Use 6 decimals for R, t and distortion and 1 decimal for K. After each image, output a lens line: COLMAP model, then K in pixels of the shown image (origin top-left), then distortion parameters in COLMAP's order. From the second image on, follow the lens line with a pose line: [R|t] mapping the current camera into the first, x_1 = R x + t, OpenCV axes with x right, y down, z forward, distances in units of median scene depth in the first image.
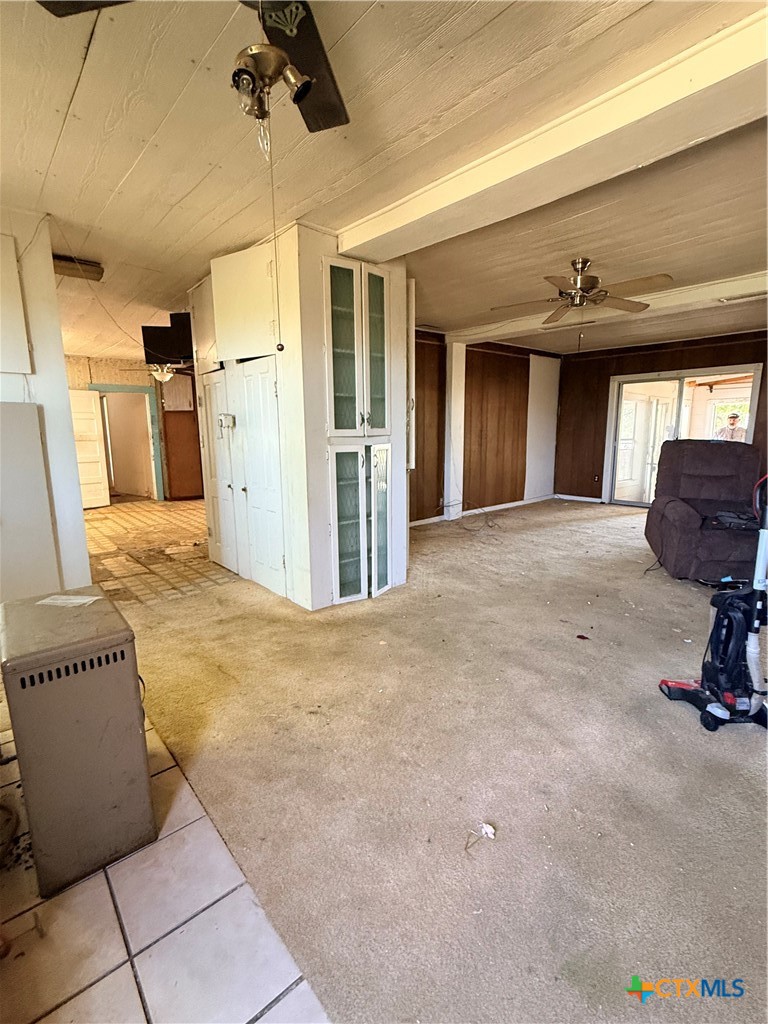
lens RADIAL K [[471.0, 0, 384.0], [0, 471.0, 512.0], [0, 0, 1]] dist [0.000274, 0.000523]
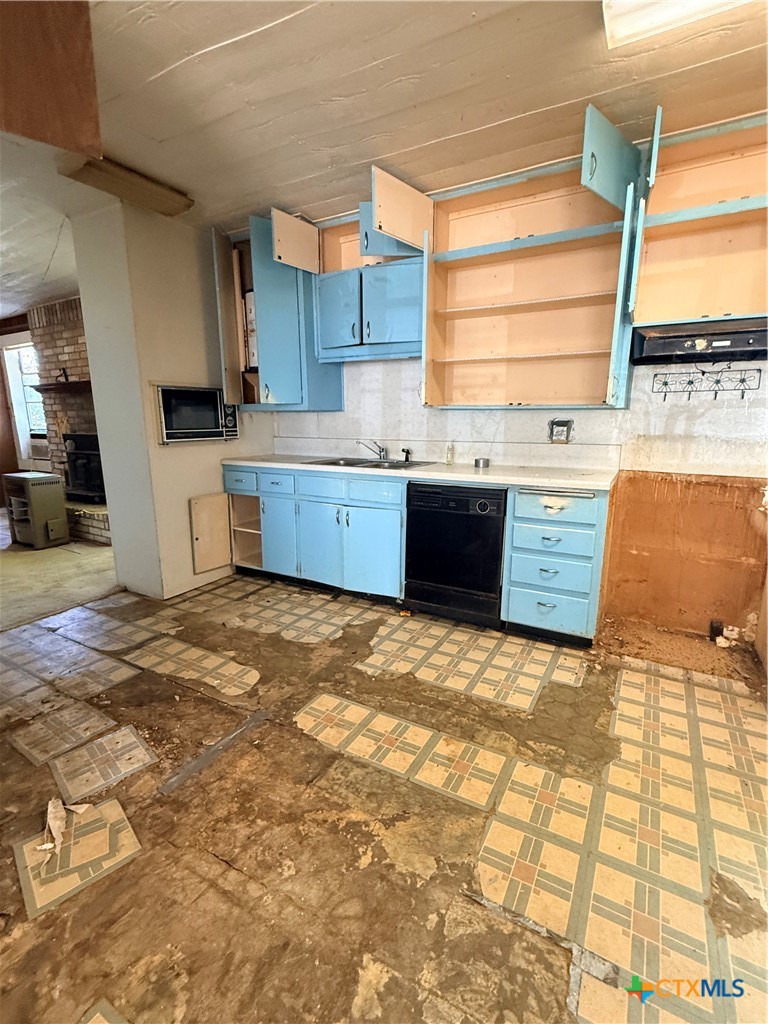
lens RADIAL K [[471.0, 0, 384.0], [0, 471.0, 512.0], [0, 0, 1]] dist [0.000274, 0.000523]
pose [[-0.945903, 0.082955, -0.313665, -0.645295], [-0.037130, 0.932734, 0.358648, -0.265054], [0.322318, 0.350893, -0.879196, 1.572235]]
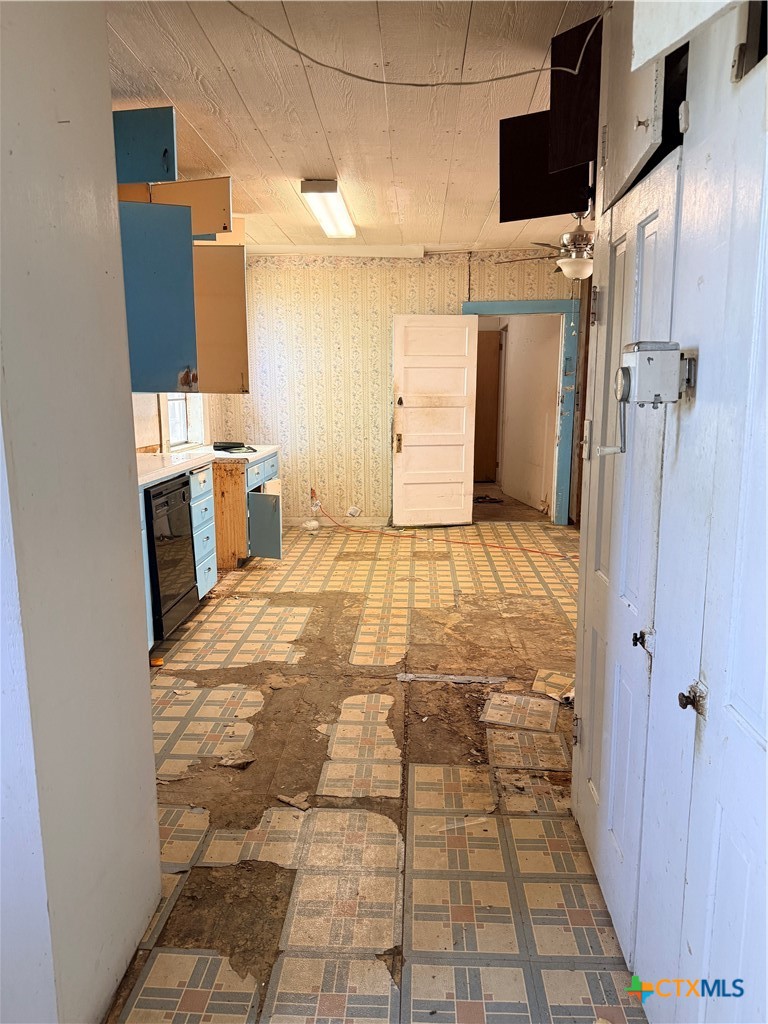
lens RADIAL K [[703.3, 0, 384.0], [0, 703.3, 512.0], [0, 0, 1]] dist [0.115587, -0.230758]
pose [[0.716013, 0.128214, -0.686211, -0.168186], [-0.118923, 0.991023, 0.061078, -0.120926], [0.687882, 0.037874, 0.724833, 0.604276]]
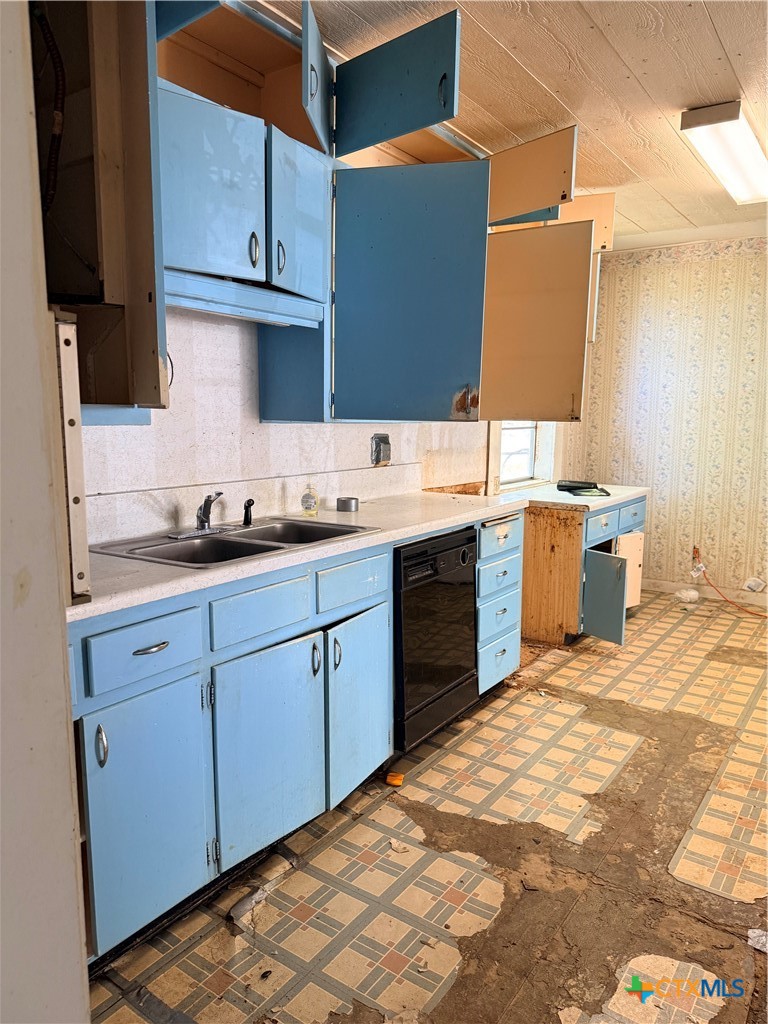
lens RADIAL K [[722.0, 0, 384.0], [0, 722.0, 512.0], [0, 0, 1]] dist [0.077735, -0.098918]
pose [[0.232446, 0.146010, -0.961587, -0.327748], [-0.170228, 0.979514, 0.107583, -0.158096], [0.957597, 0.138682, 0.252539, 0.822499]]
